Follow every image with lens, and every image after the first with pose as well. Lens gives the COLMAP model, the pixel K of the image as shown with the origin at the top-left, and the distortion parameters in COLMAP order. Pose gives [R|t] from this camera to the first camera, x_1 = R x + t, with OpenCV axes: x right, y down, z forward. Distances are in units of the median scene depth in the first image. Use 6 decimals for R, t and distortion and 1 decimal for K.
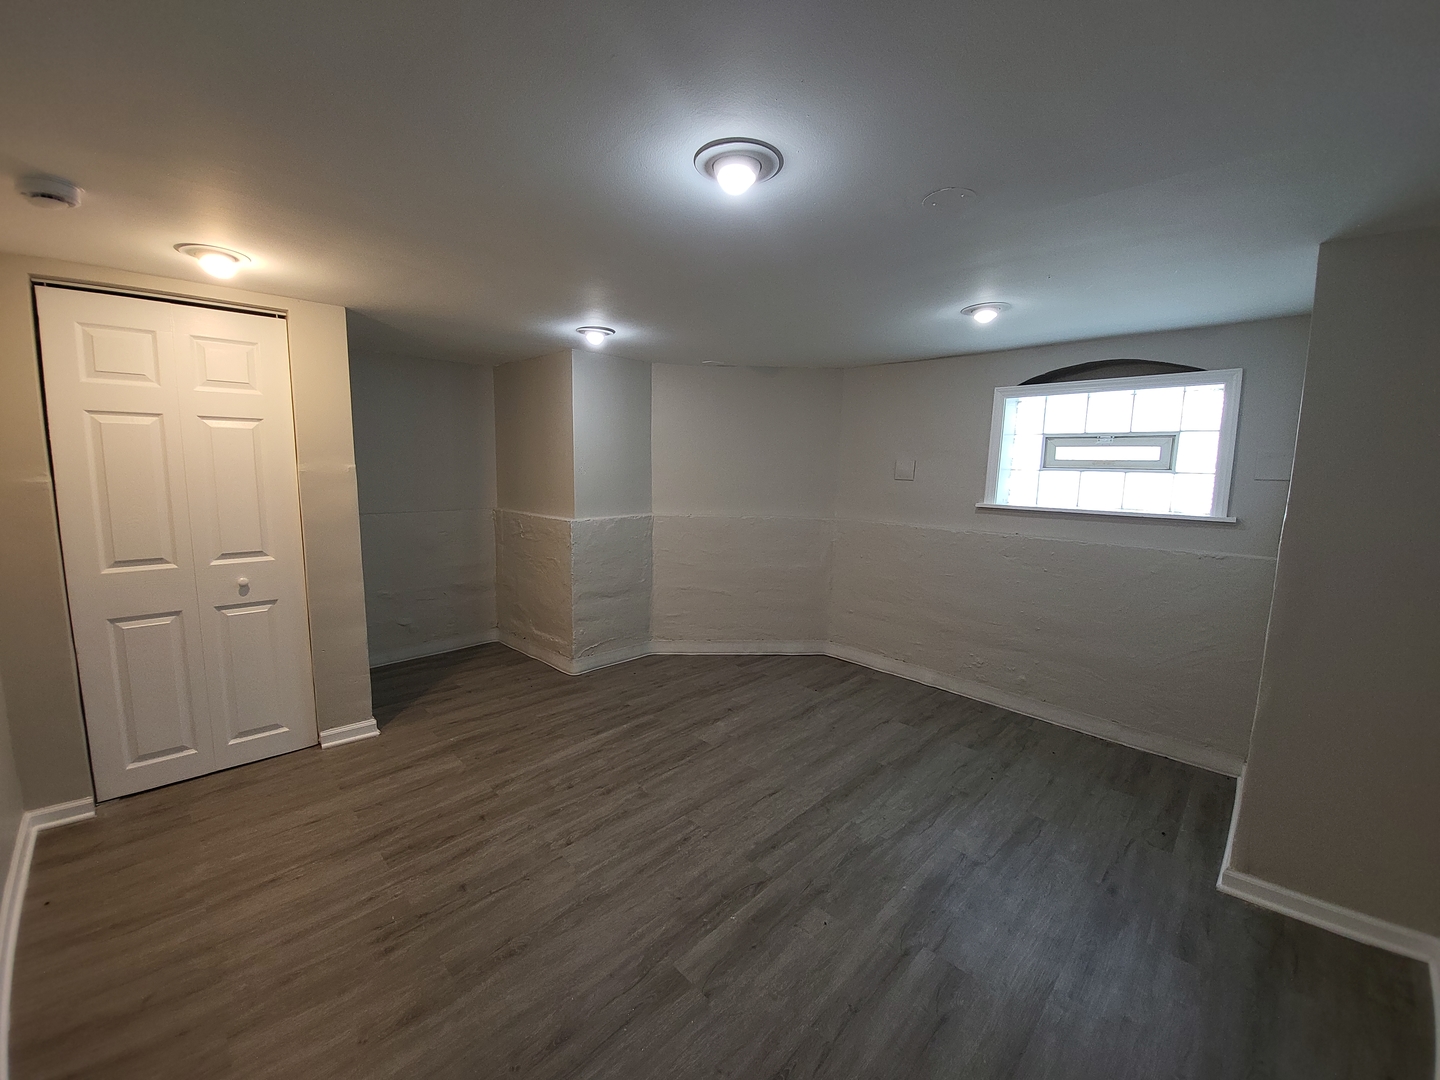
lens RADIAL K [[590.6, 0, 719.5], [0, 590.6, 538.8], [0, 0, 1]] dist [-0.017475, -0.001901]
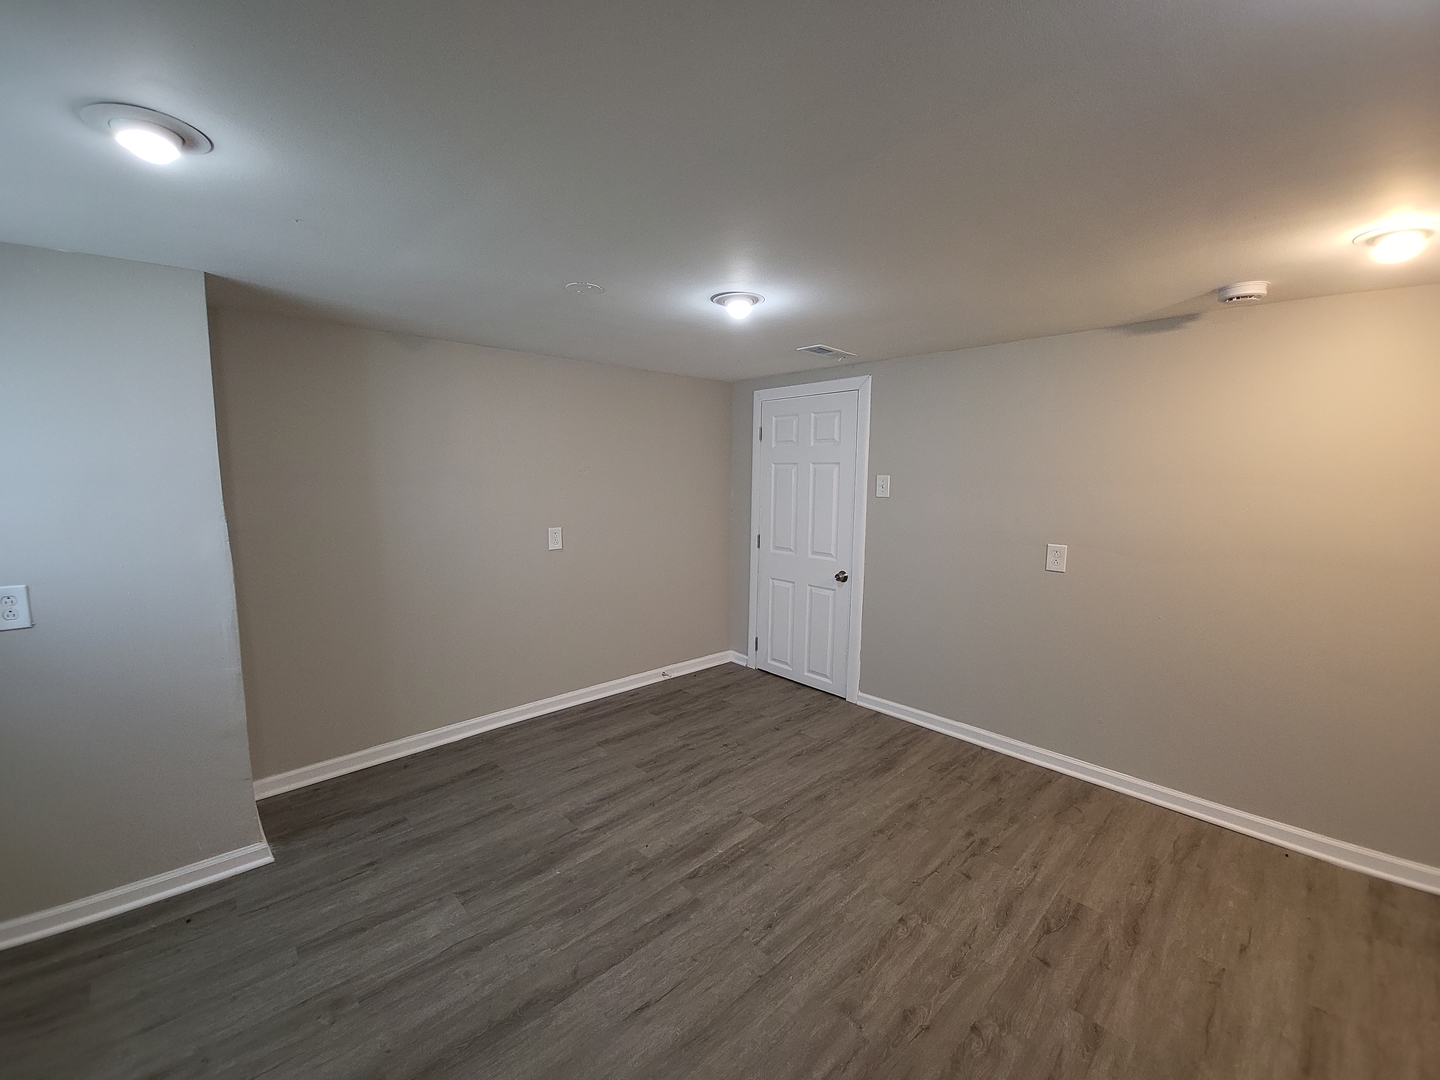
lens RADIAL K [[590.6, 0, 718.5], [0, 590.6, 540.9], [0, 0, 1]] dist [-0.017475, -0.001901]
pose [[-0.999062, -0.027264, 0.033645, 0.003177], [-0.018032, 0.968283, 0.249206, -0.249352], [-0.039373, 0.248365, -0.967866, 1.765507]]
